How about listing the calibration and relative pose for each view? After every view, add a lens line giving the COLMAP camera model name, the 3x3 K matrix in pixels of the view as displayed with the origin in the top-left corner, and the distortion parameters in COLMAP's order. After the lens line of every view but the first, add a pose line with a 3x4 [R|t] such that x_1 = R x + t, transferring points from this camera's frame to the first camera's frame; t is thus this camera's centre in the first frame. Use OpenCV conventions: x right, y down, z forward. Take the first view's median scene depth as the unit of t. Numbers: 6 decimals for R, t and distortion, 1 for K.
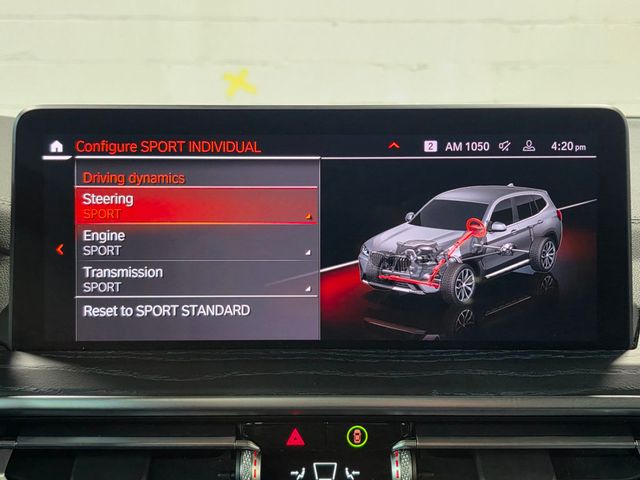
lens RADIAL K [[798.4, 0, 310.0], [0, 798.4, 243.9], [0, 0, 1]] dist [0.064548, 0.000000]
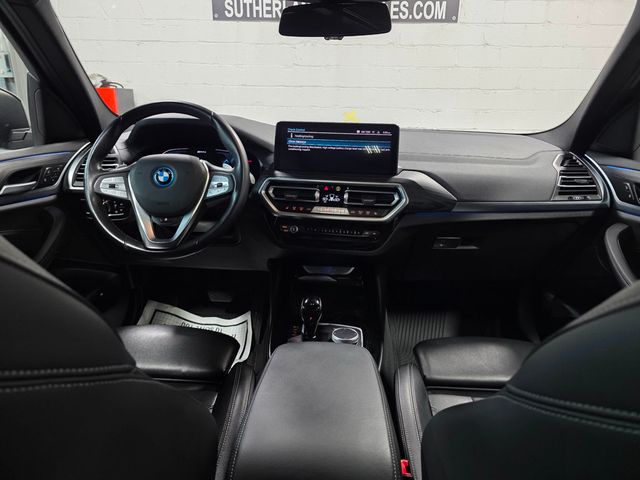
lens RADIAL K [[433.6, 0, 309.9], [0, 433.6, 257.4], [0, 0, 1]] dist [0.022643, -0.003469]
pose [[0.979184, 0.079649, -0.186695, 0.427469], [-0.057778, 0.991116, 0.119797, 0.346124], [0.194578, -0.106516, 0.975087, -1.765137]]
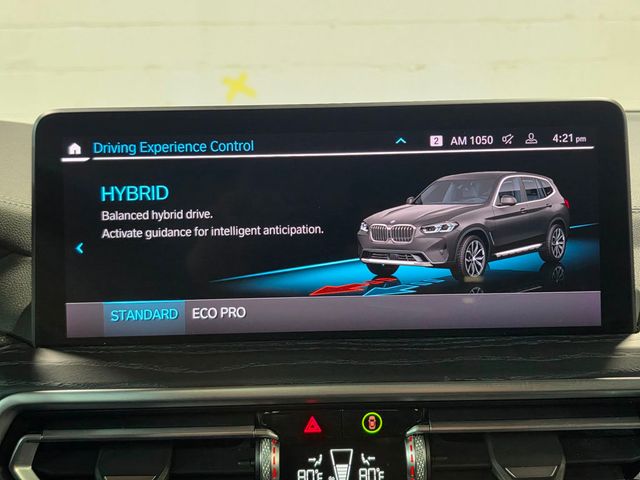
lens RADIAL K [[798.4, 0, 313.4], [0, 798.4, 241.0], [0, 0, 1]] dist [0.064548, 0.000000]
pose [[0.999759, -0.021721, 0.003215, -0.014602], [0.021742, 0.999740, -0.006868, 0.011142], [-0.003065, 0.006936, 0.999971, -0.033749]]
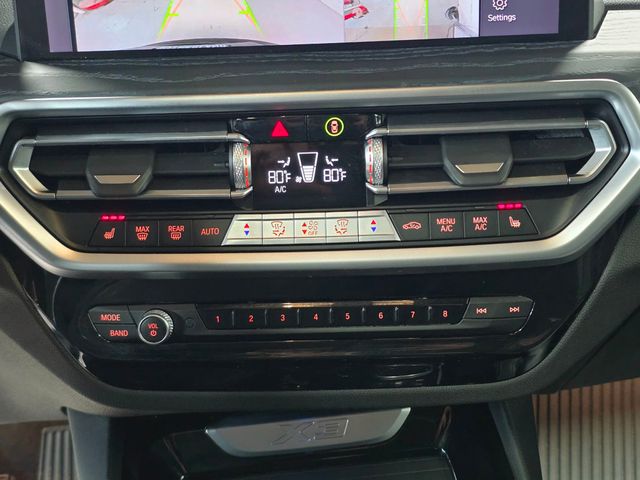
lens RADIAL K [[889.5, 0, 318.2], [0, 889.5, 243.2], [0, 0, 1]] dist [0.074915, 0.000000]
pose [[0.998575, -0.027448, -0.045760, 0.086735], [0.037460, 0.971312, 0.234841, 0.102487], [0.038001, -0.236221, 0.970956, -0.244585]]
